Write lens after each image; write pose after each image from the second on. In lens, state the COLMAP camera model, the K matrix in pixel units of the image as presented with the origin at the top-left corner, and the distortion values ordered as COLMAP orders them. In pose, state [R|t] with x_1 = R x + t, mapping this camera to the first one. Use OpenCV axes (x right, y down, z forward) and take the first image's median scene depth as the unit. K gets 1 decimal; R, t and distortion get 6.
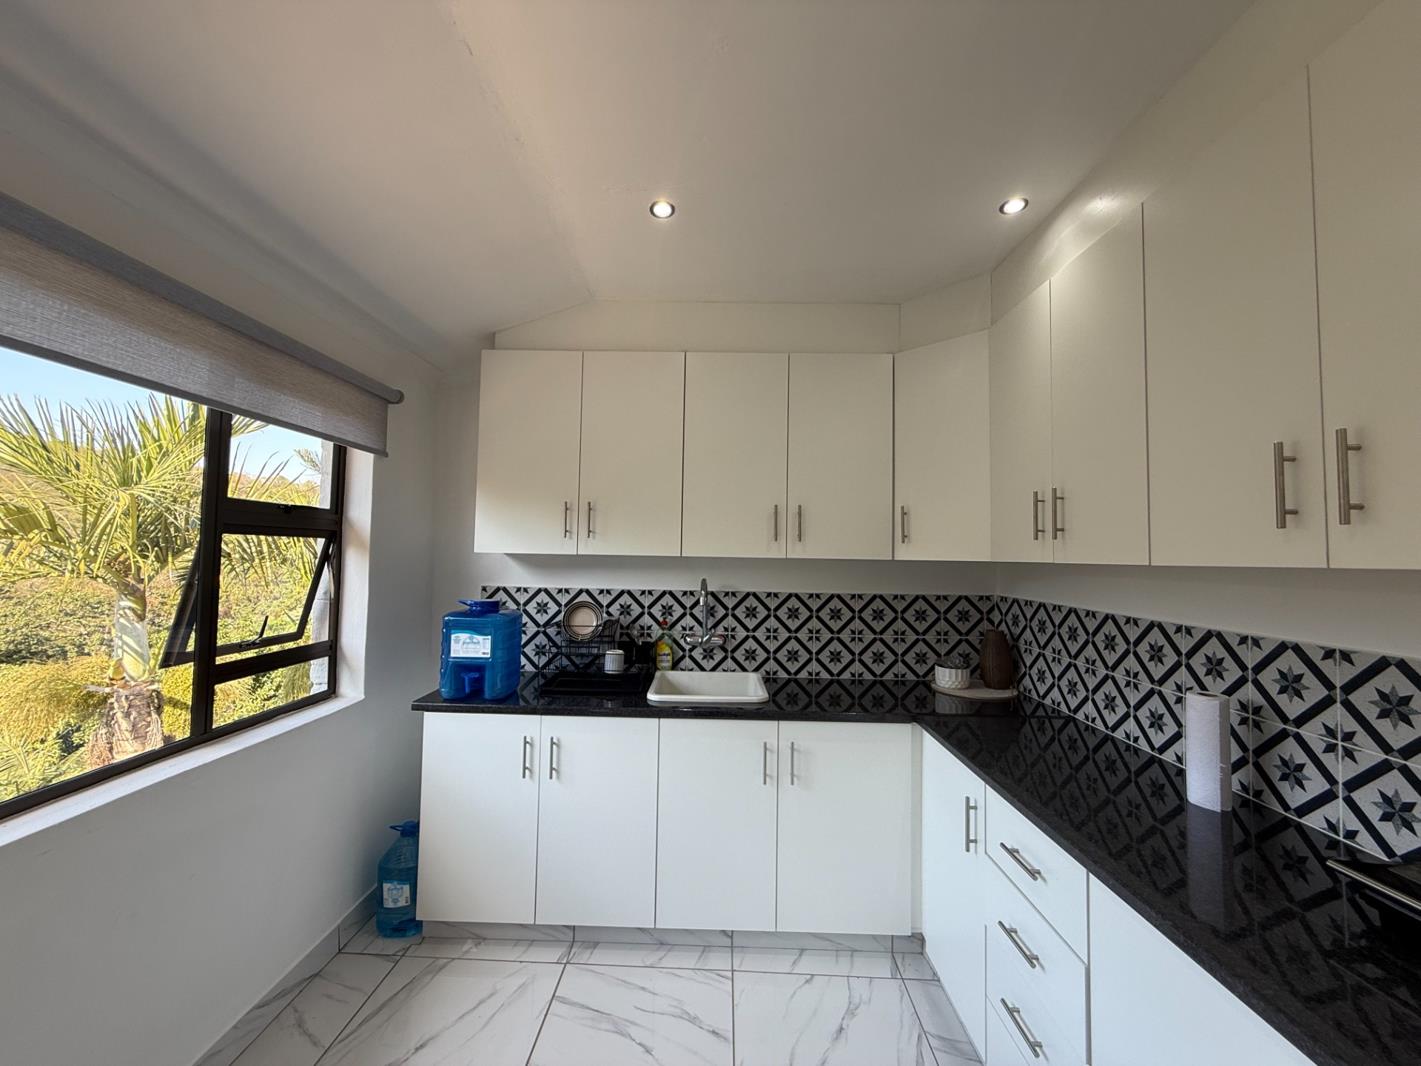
lens RADIAL K [[568.7, 0, 706.3], [0, 568.7, 530.2], [0, 0, 1]] dist [0.000180, 0.000232]
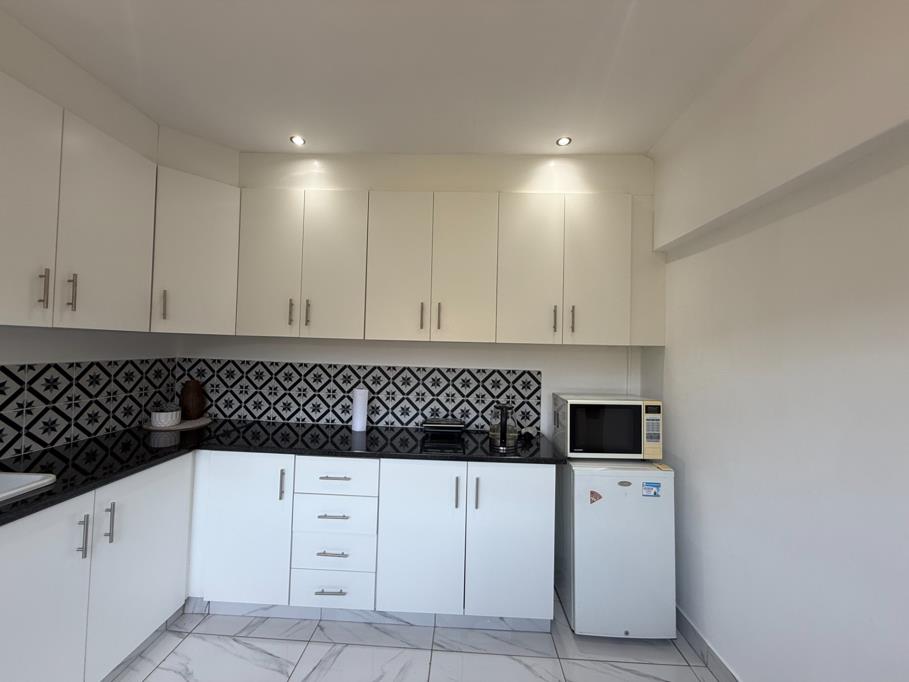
lens RADIAL K [[363.8, 0, 451.8], [0, 363.8, 339.2], [0, 0, 1]] dist [0.000180, 0.000232]
pose [[0.006836, 0.005011, 0.999964, -0.509035], [-0.074943, 0.997178, -0.004485, 0.024872], [-0.997164, -0.074910, 0.007192, 0.379166]]
